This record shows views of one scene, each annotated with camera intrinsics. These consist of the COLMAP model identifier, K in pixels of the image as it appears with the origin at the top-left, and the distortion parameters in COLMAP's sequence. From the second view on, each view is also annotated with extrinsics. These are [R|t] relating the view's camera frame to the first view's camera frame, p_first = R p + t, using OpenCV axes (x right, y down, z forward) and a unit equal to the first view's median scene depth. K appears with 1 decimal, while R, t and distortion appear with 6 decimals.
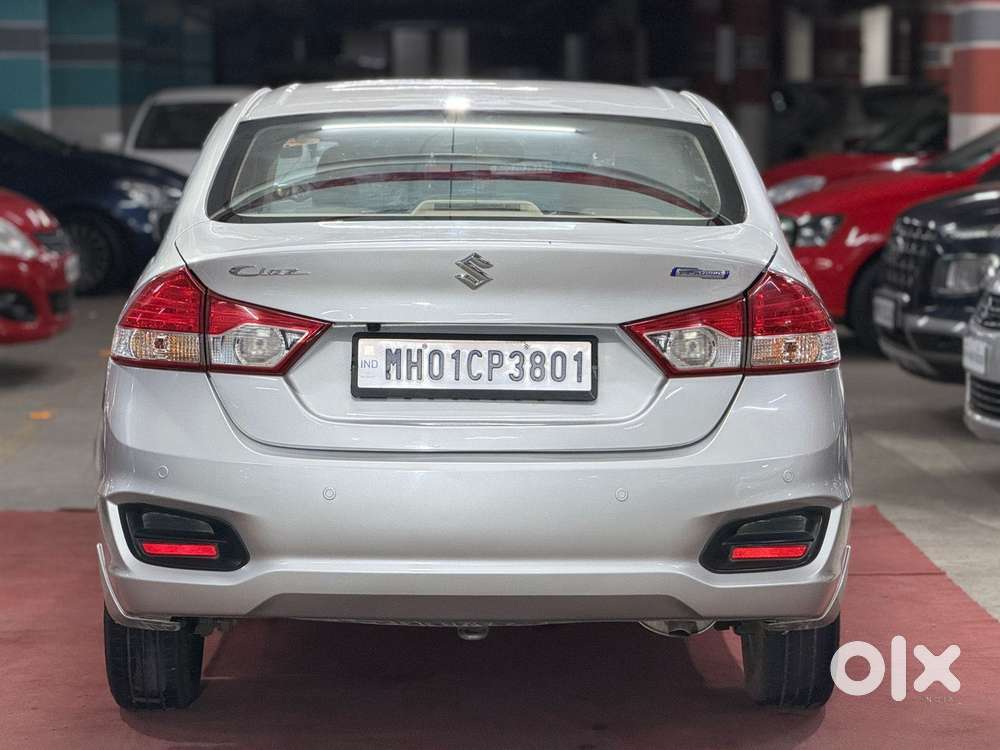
lens RADIAL K [[2983.7, 0, 499.9], [0, 2983.7, 380.7], [0, 0, 1]] dist [0.219994, 0.000000]
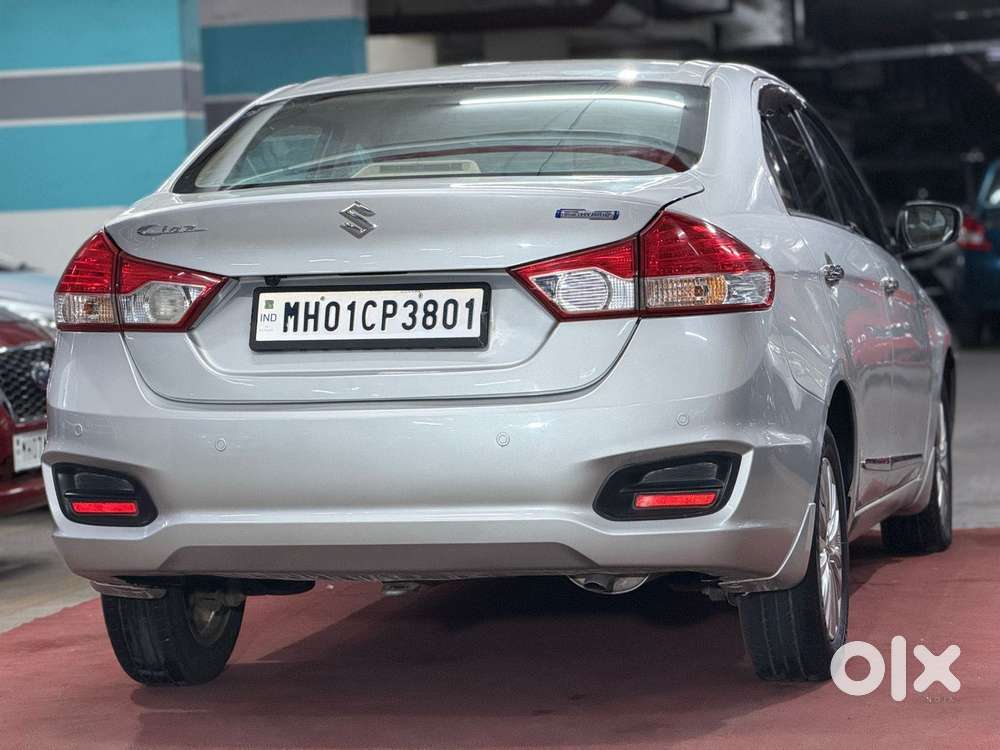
lens RADIAL K [[2983.7, 0, 504.7], [0, 2983.7, 369.4], [0, 0, 1]] dist [0.219994, 0.000000]
pose [[0.968274, -0.028779, -0.248227, 0.282168], [0.016288, 0.998502, -0.052229, 0.065575], [0.249359, 0.046529, 0.967293, 0.047248]]
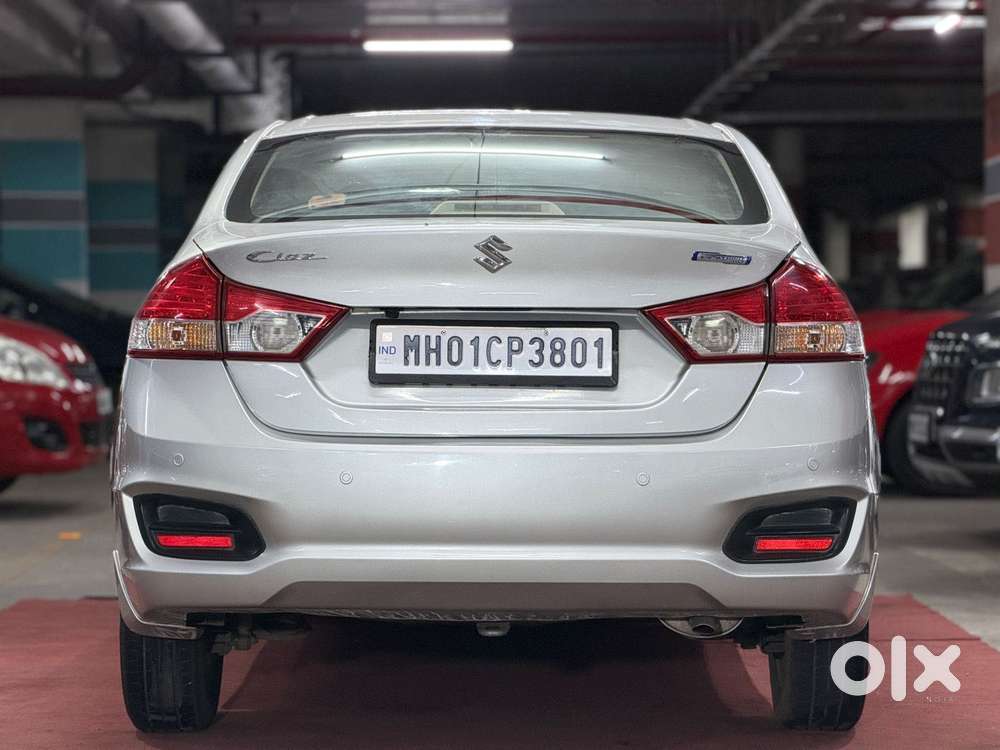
lens RADIAL K [[2983.7, 0, 498.3], [0, 2983.7, 381.5], [0, 0, 1]] dist [0.219994, 0.000000]
pose [[0.999894, -0.001455, -0.014458, 0.007237], [0.000319, 0.996931, -0.078285, 0.082108], [0.014527, 0.078272, 0.996826, 0.015664]]
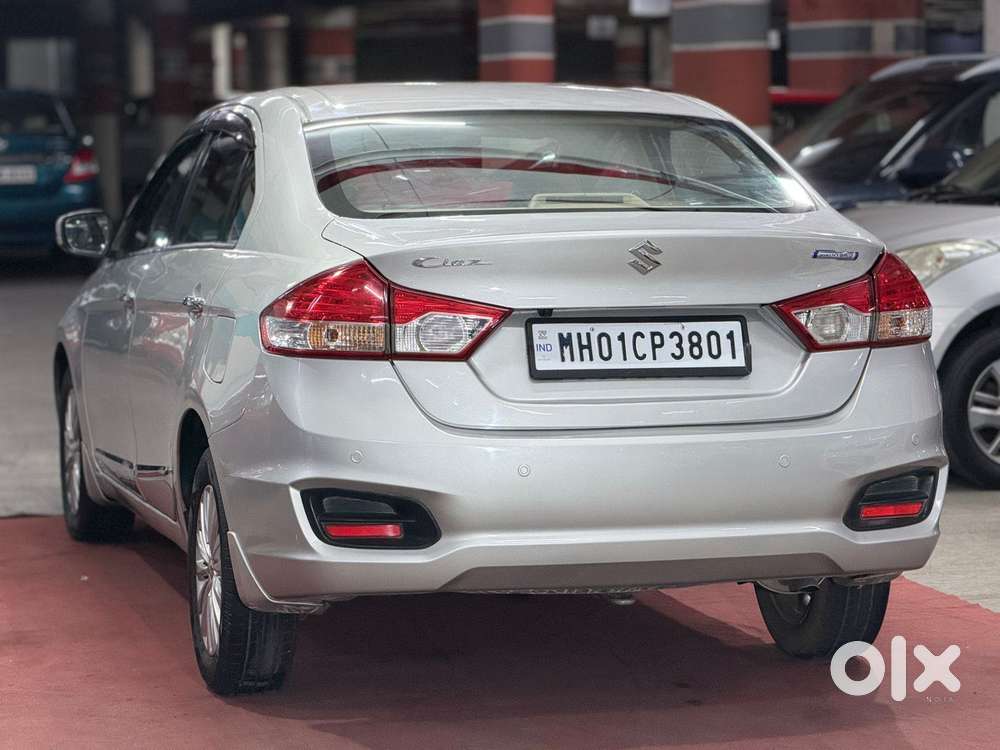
lens RADIAL K [[2983.7, 0, 474.8], [0, 2983.7, 387.9], [0, 0, 1]] dist [0.219994, 0.000000]
pose [[0.969023, -0.031960, 0.244893, -0.327115], [0.032671, 0.999465, 0.001162, 0.006676], [-0.244799, 0.006875, 0.969549, -0.021121]]
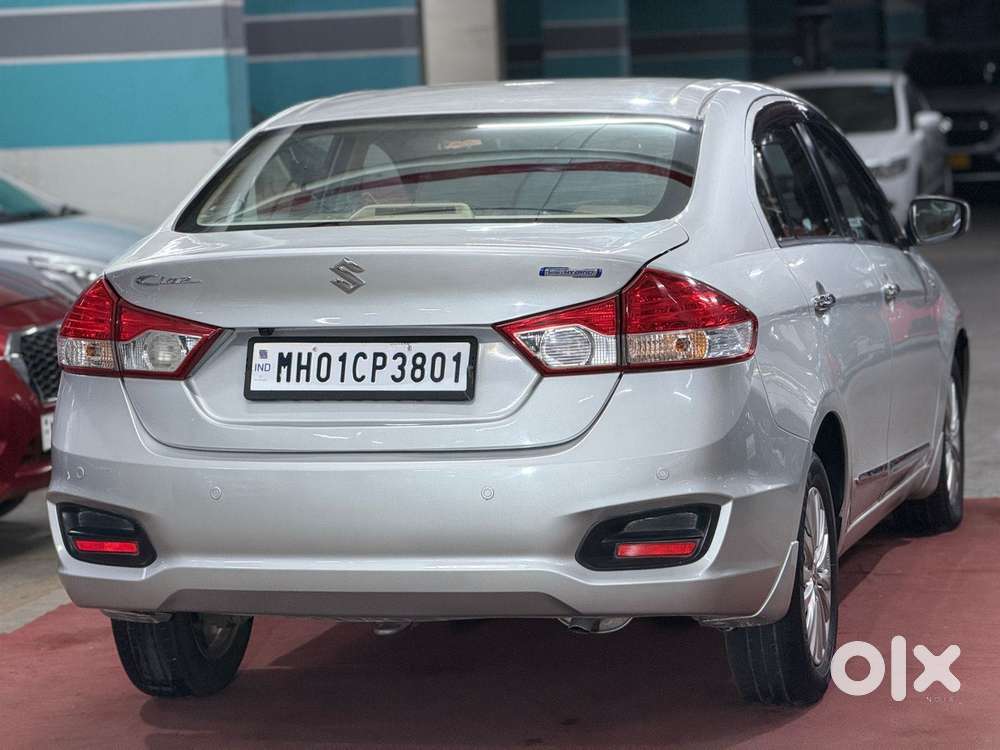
lens RADIAL K [[2983.7, 0, 525.0], [0, 2983.7, 379.4], [0, 0, 1]] dist [0.219994, 0.000000]
pose [[0.963024, -0.013551, -0.269073, 0.321379], [0.015226, 0.999876, 0.004140, -0.004347], [0.268984, -0.008084, 0.963111, 0.028644]]
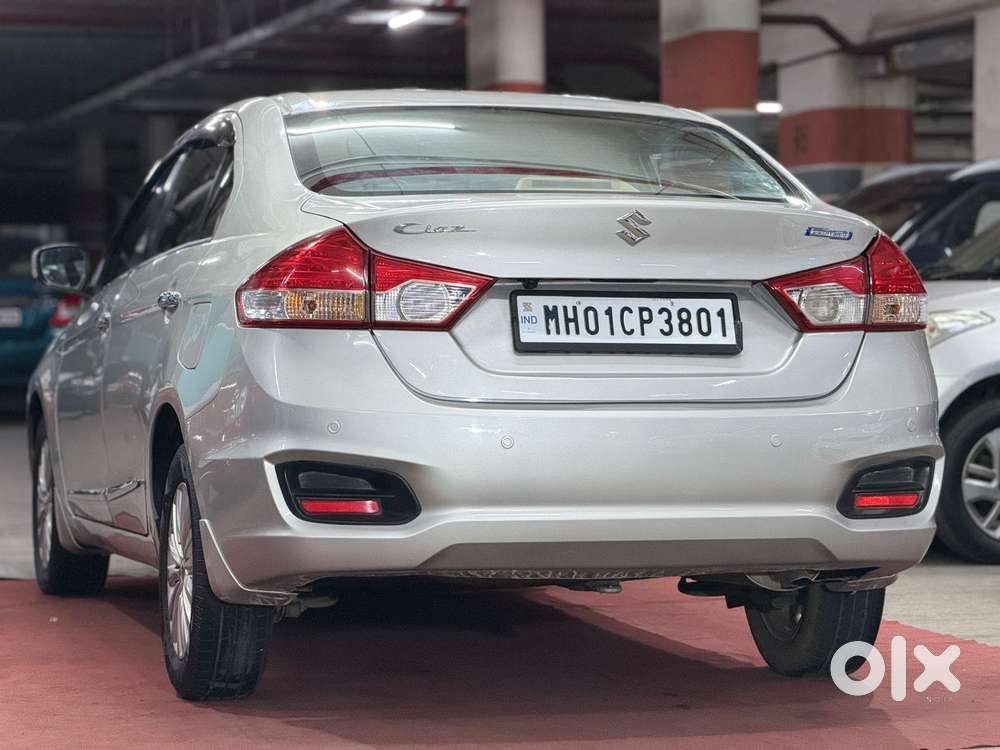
lens RADIAL K [[2983.7, 0, 498.5], [0, 2983.7, 373.7], [0, 0, 1]] dist [0.219994, 0.000000]
pose [[0.966300, -0.005736, 0.257355, -0.317866], [0.025736, 0.996895, -0.074415, 0.088950], [-0.256129, 0.078531, 0.963447, 0.014812]]
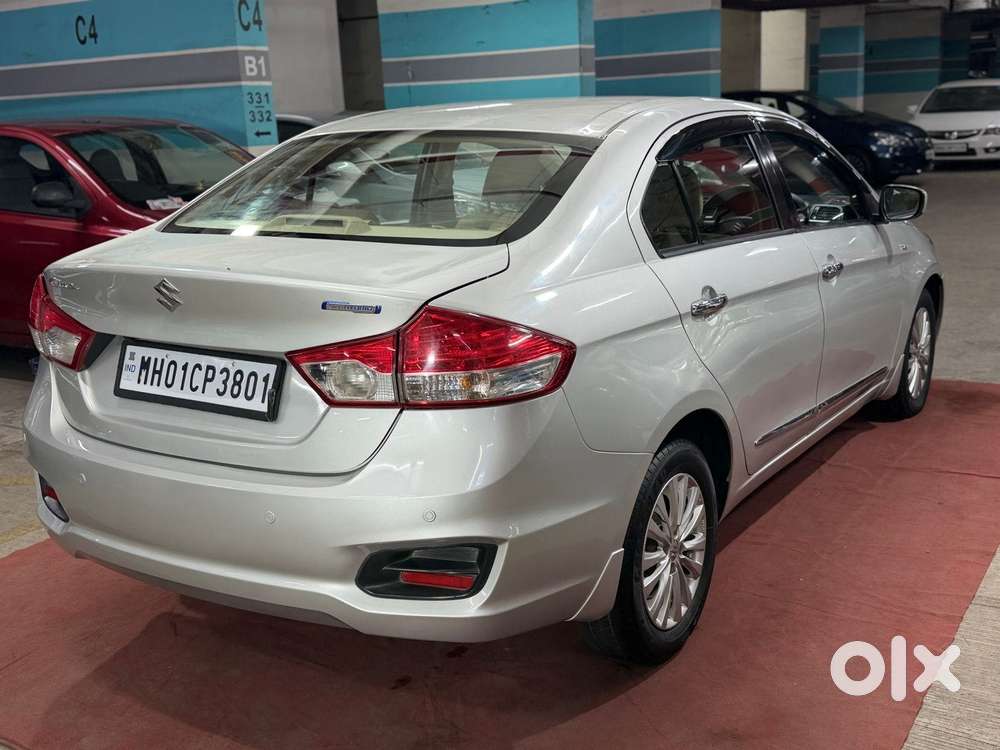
lens RADIAL K [[1139.4, 0, 532.5], [0, 1139.4, 372.8], [0, 0, 1]] dist [0.116343, 0.000000]
pose [[0.848748, 0.089497, -0.521169, 0.319435], [-0.011916, 0.988560, 0.150354, -0.072511], [0.528663, -0.121403, 0.840105, 0.707000]]
